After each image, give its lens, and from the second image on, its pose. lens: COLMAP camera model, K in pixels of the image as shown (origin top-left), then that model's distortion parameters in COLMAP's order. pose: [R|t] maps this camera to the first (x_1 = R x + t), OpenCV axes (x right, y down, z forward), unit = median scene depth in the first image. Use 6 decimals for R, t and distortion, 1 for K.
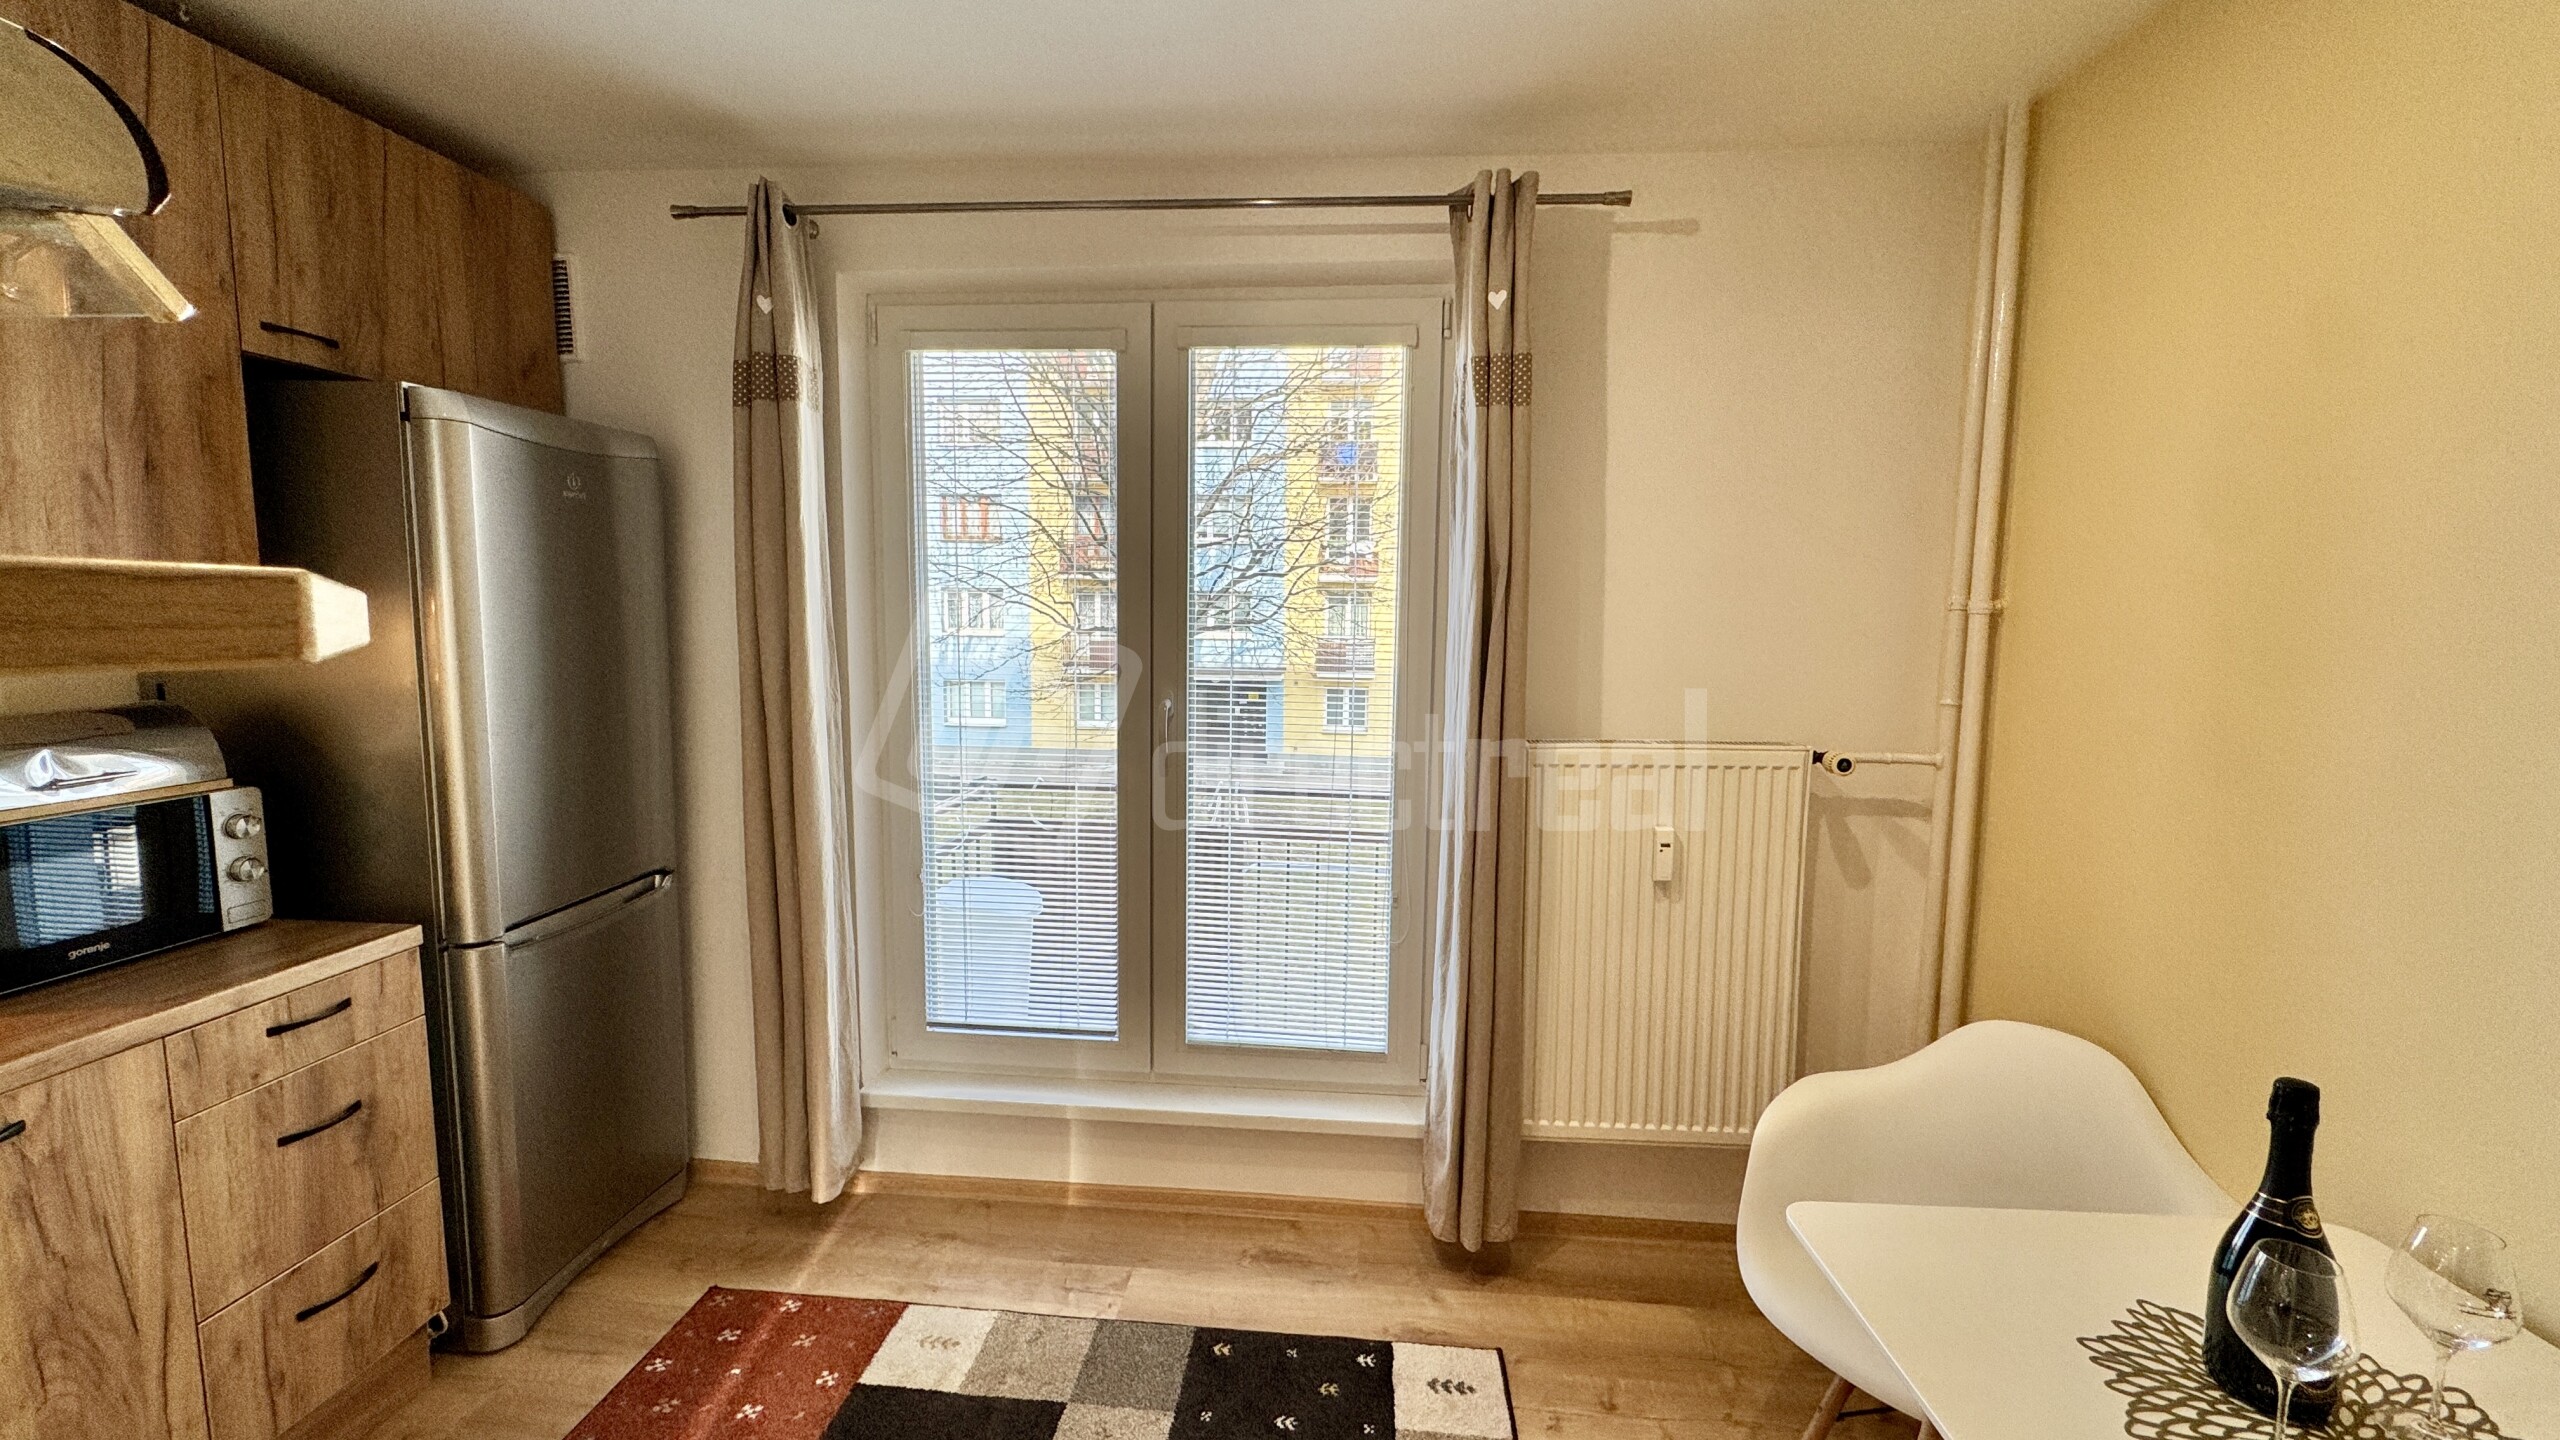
lens RADIAL K [[1020.0, 0, 1277.4], [0, 1020.0, 720.3], [0, 0, 1]] dist [-0.002932, 0.000063]
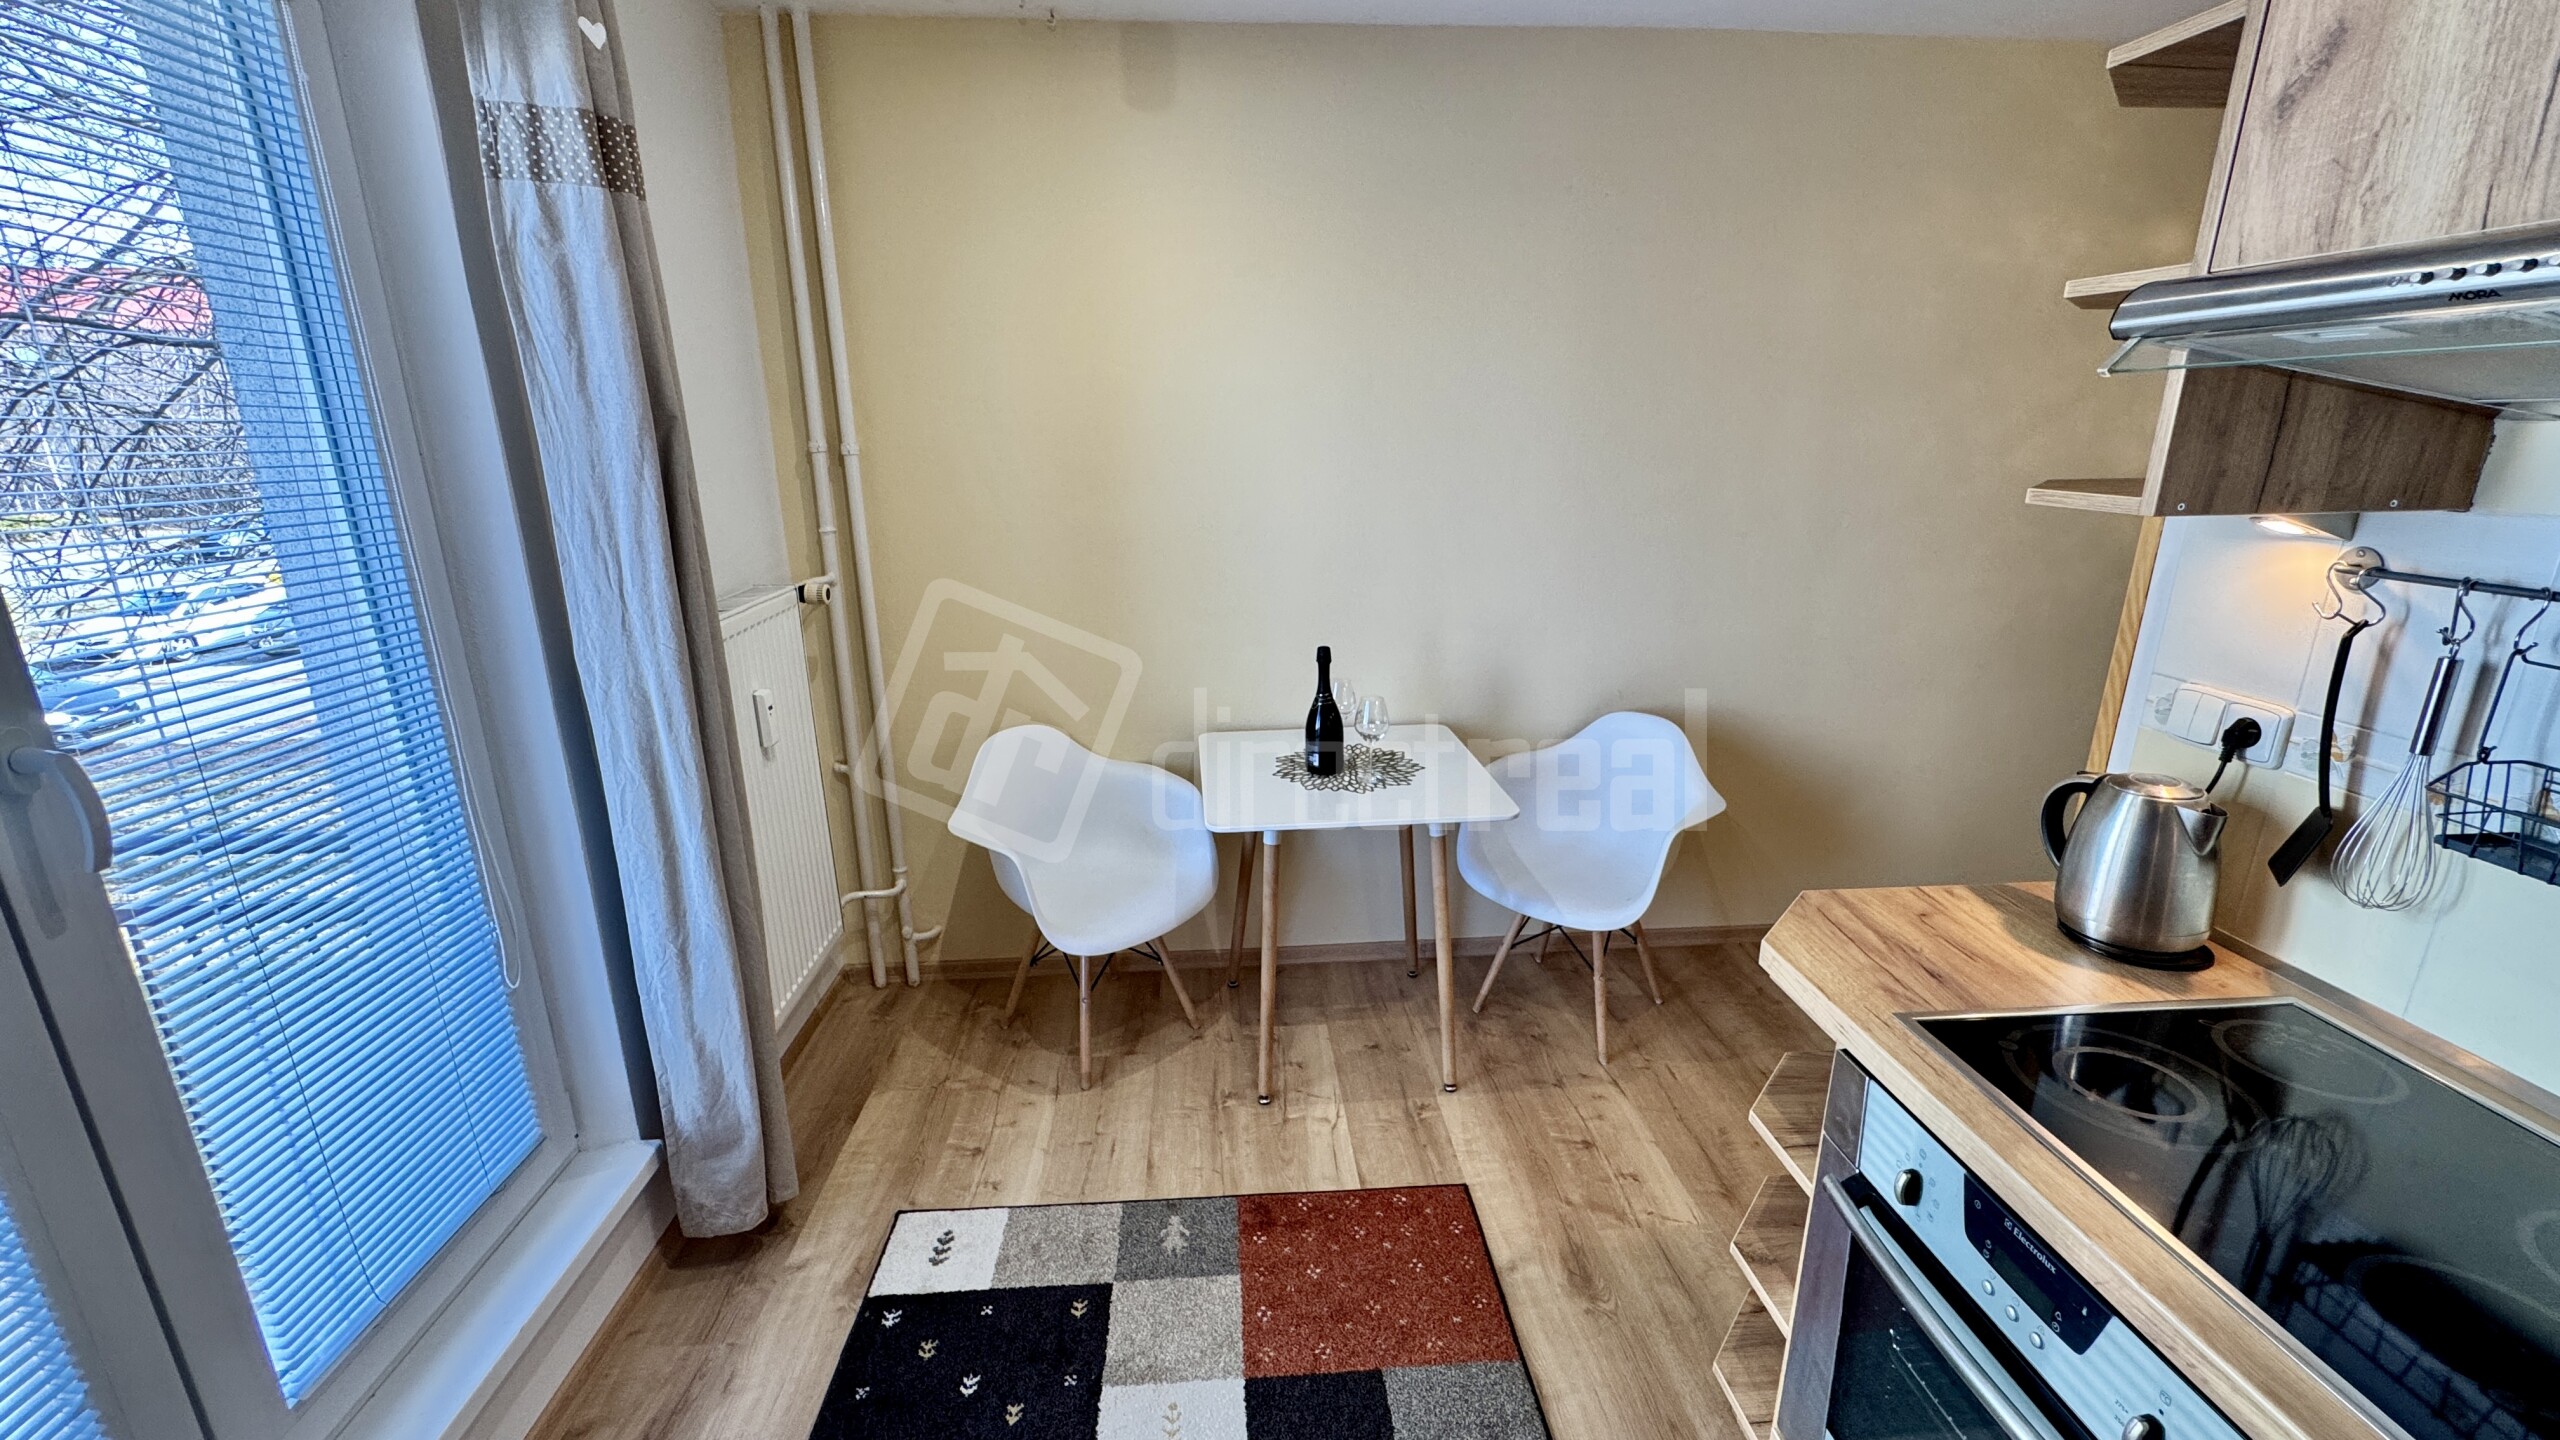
lens RADIAL K [[1020.0, 0, 1277.4], [0, 1020.0, 720.3], [0, 0, 1]] dist [-0.002932, 0.000063]
pose [[-0.160230, -0.284882, 0.945076, -0.673374], [0.104841, 0.947119, 0.303273, -0.119728], [-0.981496, 0.147676, -0.121889, 0.685392]]
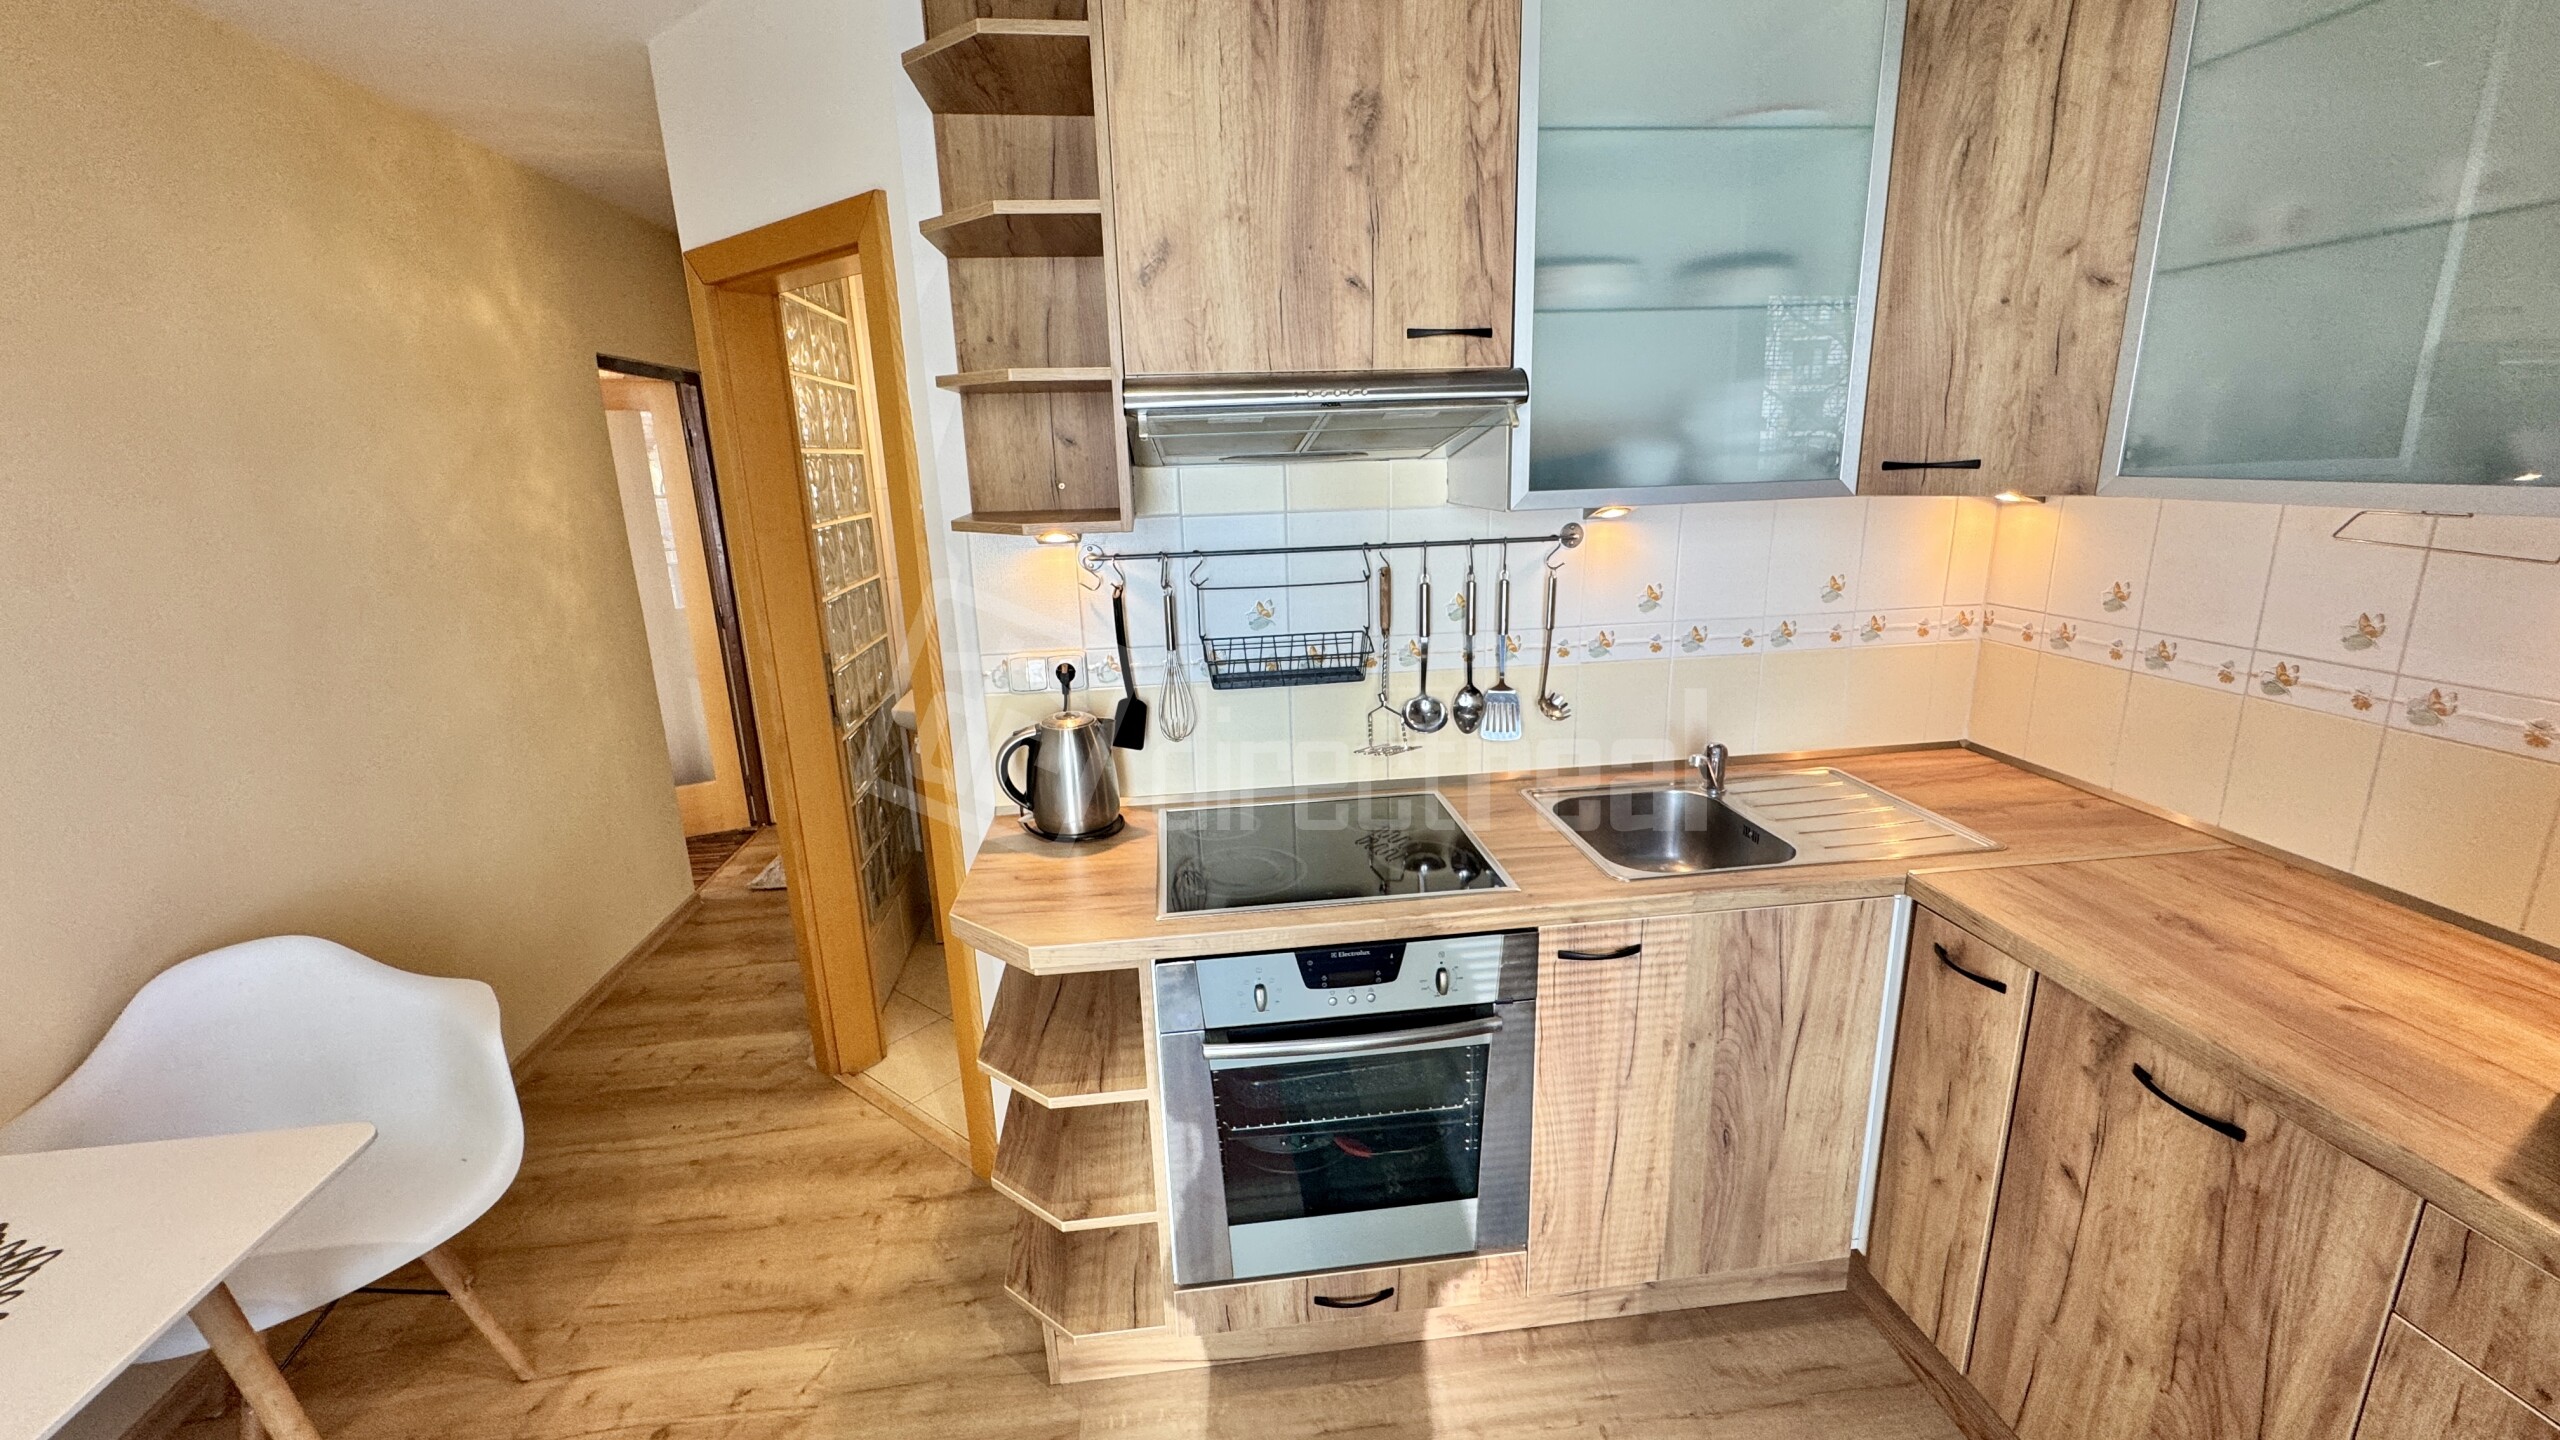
lens RADIAL K [[1020.0, 0, 1277.4], [0, 1020.0, 720.3], [0, 0, 1]] dist [-0.002932, 0.000063]
pose [[-0.979878, 0.067122, -0.187971, -0.178173], [-0.002613, 0.937363, 0.348343, -0.151788], [0.199579, 0.341825, -0.918327, 0.961476]]
